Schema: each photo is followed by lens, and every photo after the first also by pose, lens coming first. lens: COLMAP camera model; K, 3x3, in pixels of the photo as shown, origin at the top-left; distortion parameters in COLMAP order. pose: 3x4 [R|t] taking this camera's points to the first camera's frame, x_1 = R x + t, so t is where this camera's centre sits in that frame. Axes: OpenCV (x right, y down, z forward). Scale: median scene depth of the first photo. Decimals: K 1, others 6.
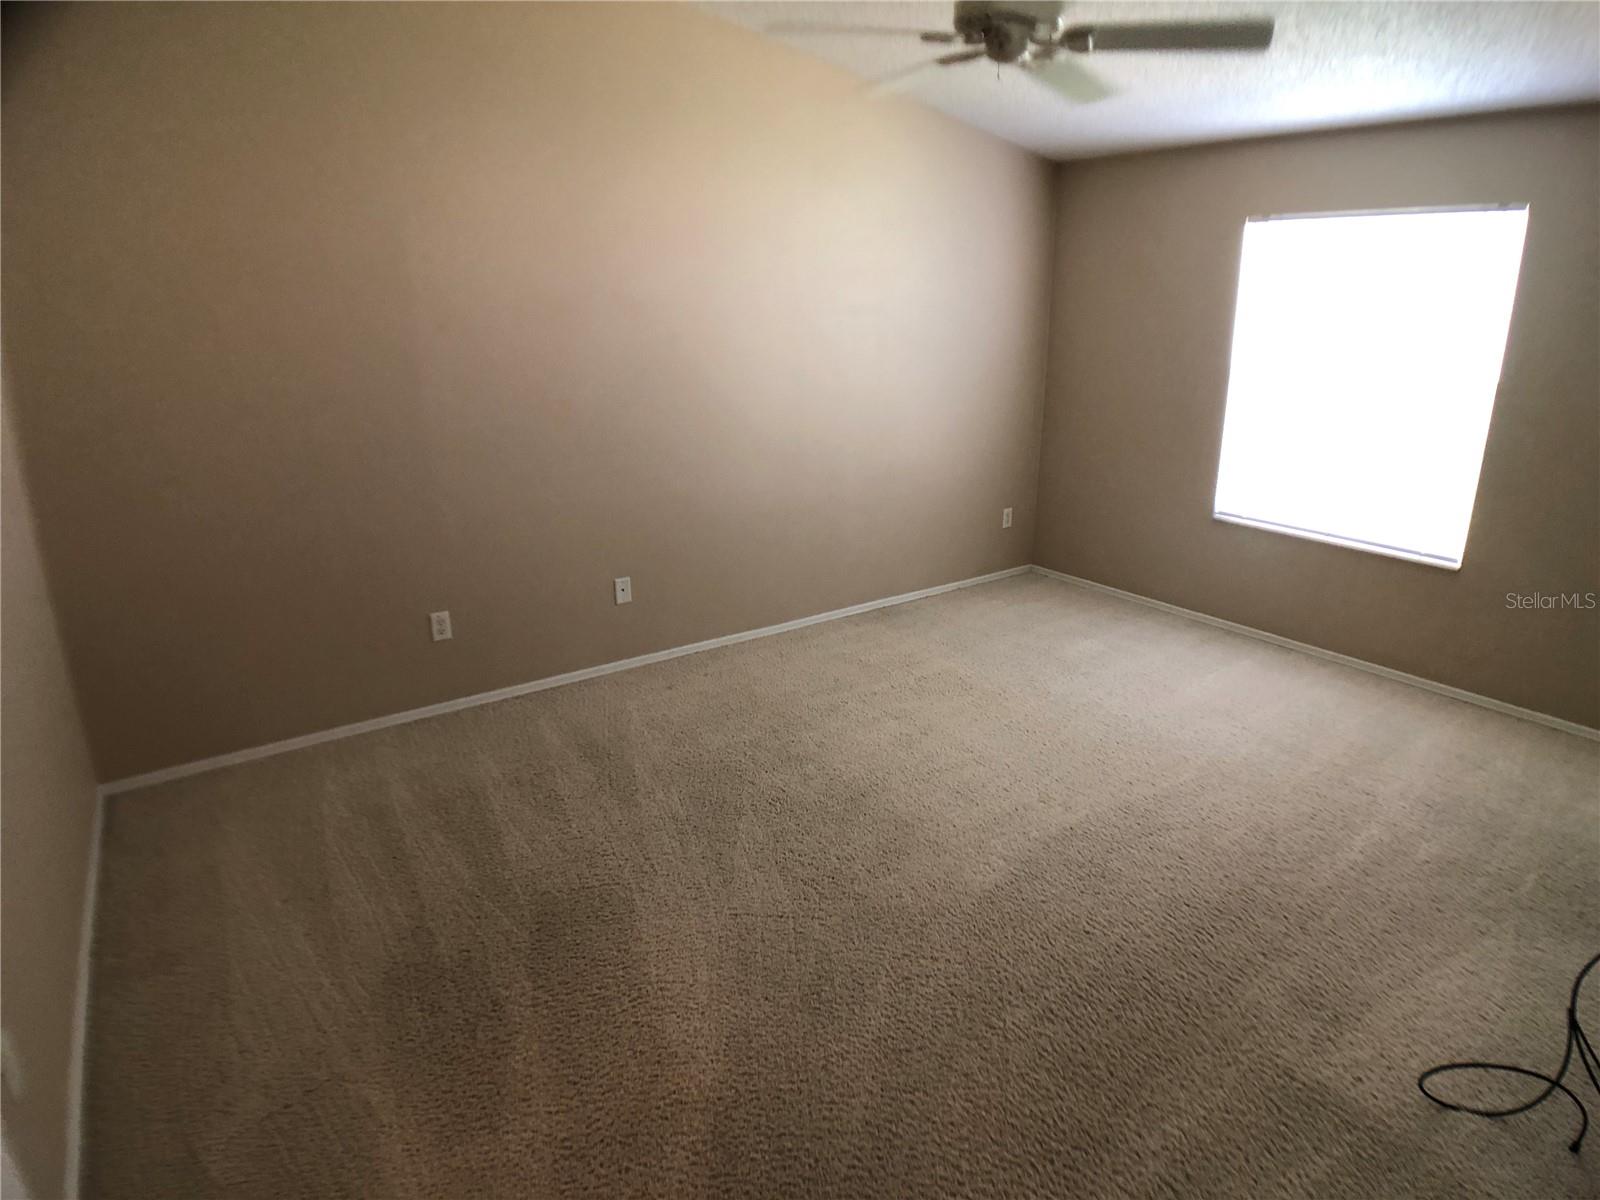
lens RADIAL K [[896.2, 0, 793.9], [0, 896.2, 586.1], [0, 0, 1]] dist [-0.085045, 0.003645]
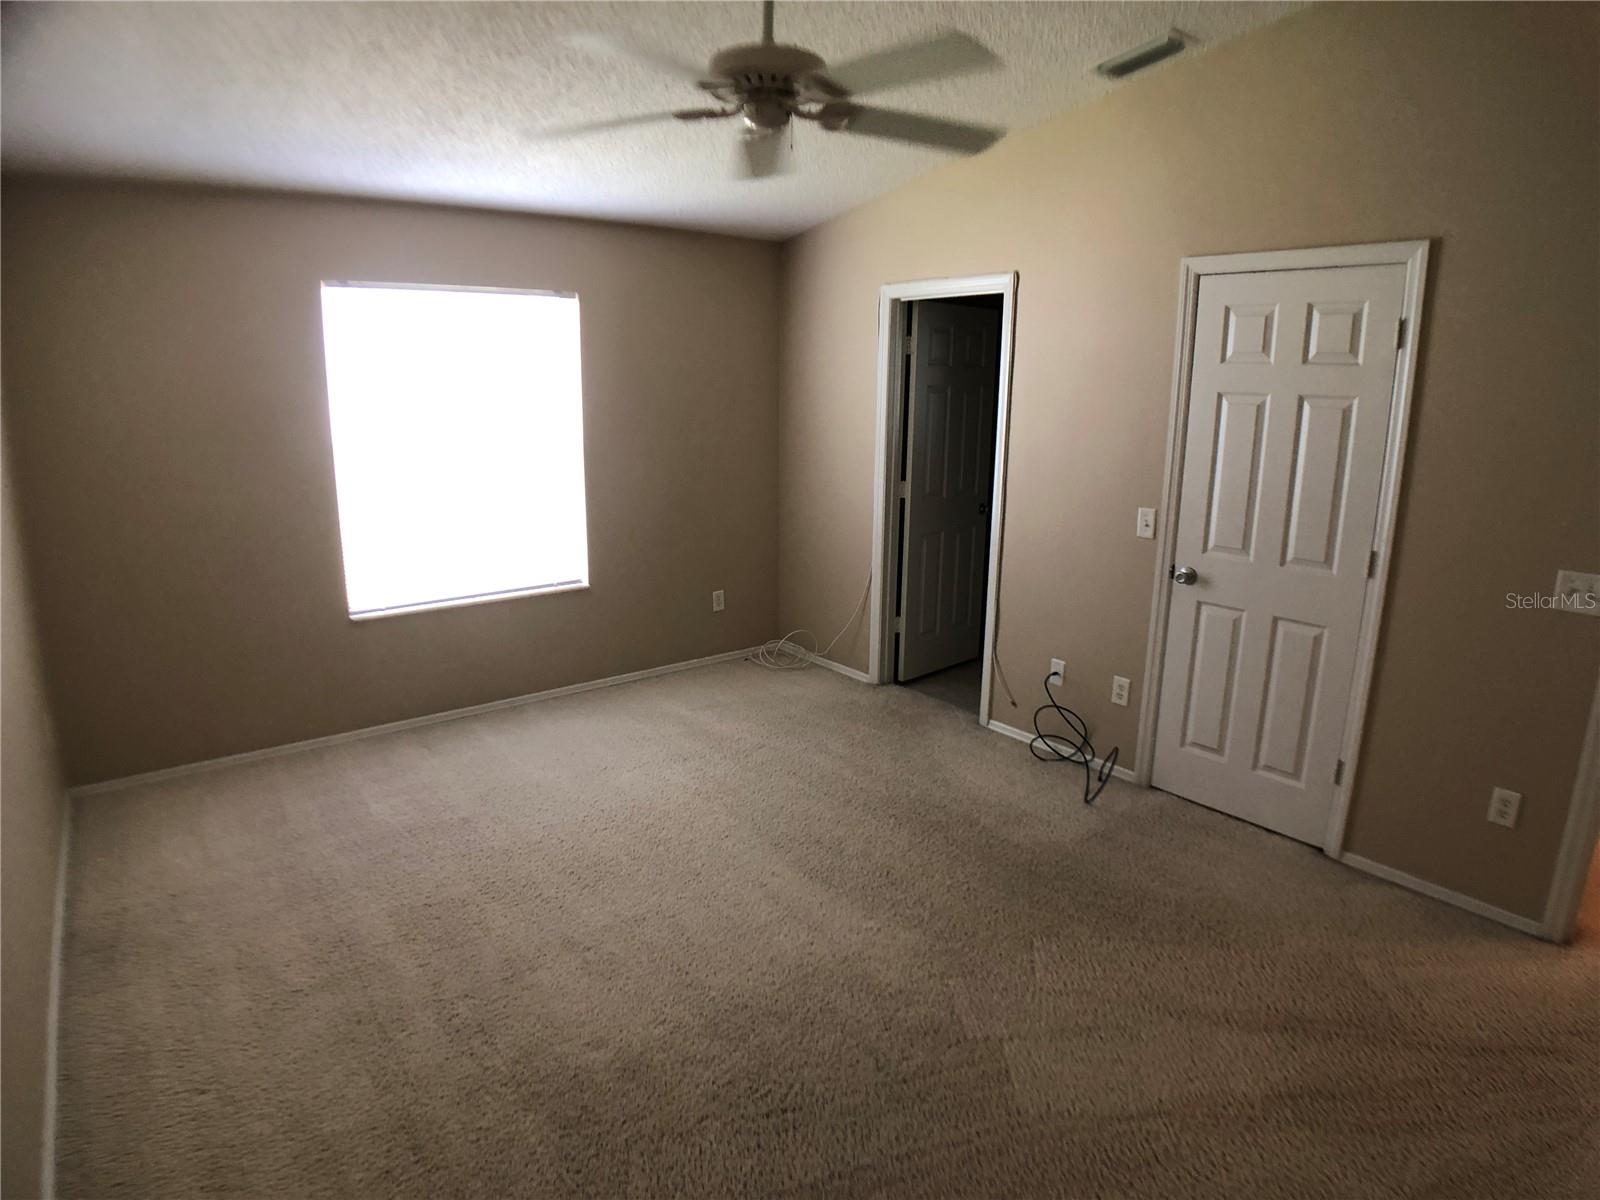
lens RADIAL K [[896.2, 0, 793.9], [0, 896.2, 586.1], [0, 0, 1]] dist [-0.085045, 0.003645]
pose [[-0.067902, -0.205736, 0.976249, -0.444588], [0.291607, 0.931685, 0.216627, -0.191228], [-0.954125, 0.299391, -0.003269, 0.648796]]
